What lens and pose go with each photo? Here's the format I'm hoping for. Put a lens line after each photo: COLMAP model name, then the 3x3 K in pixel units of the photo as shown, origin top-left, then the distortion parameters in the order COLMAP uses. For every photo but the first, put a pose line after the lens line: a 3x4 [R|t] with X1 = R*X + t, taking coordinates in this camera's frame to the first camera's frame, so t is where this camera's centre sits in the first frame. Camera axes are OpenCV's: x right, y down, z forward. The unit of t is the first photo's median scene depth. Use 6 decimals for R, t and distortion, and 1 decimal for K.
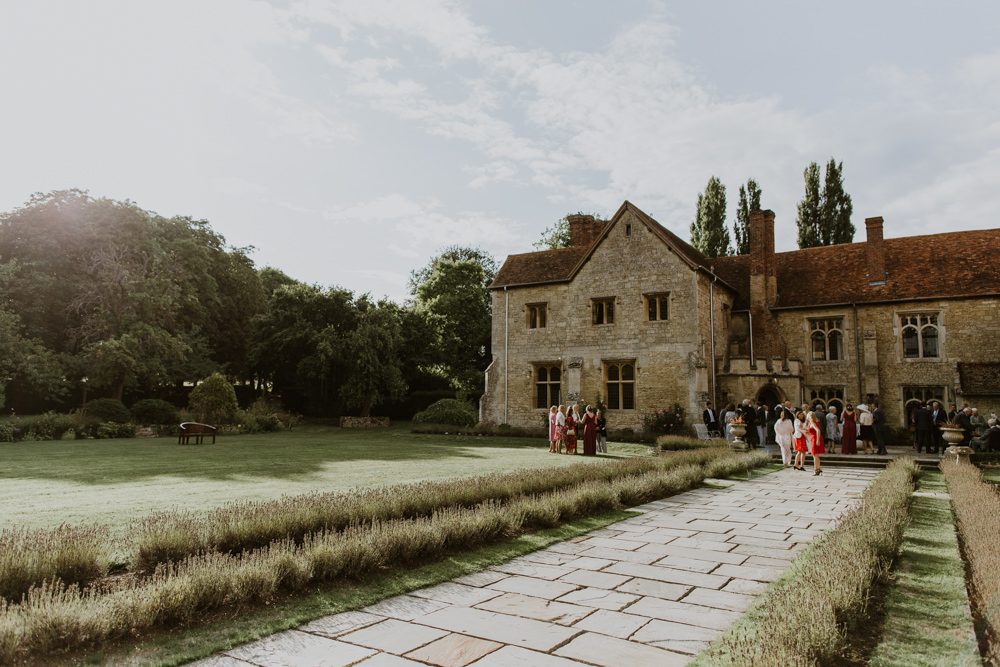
lens RADIAL K [[673.4, 0, 500.0], [0, 673.4, 333.5], [0, 0, 1]] dist [0.001515, 0.002977]
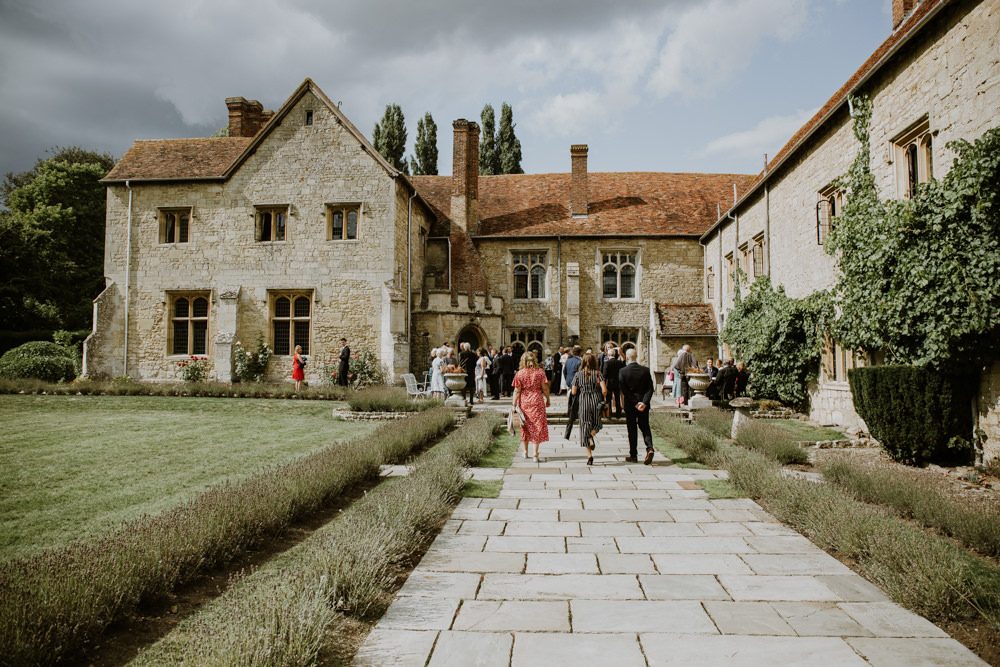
lens RADIAL K [[694.9, 0, 506.1], [0, 694.9, 320.6], [0, 0, 1]] dist [-0.090093, 0.060252]
pose [[0.881470, 0.014818, 0.472007, 0.025343], [-0.044738, 0.997633, 0.052227, 0.022088], [-0.470116, -0.067153, 0.880046, 0.201407]]
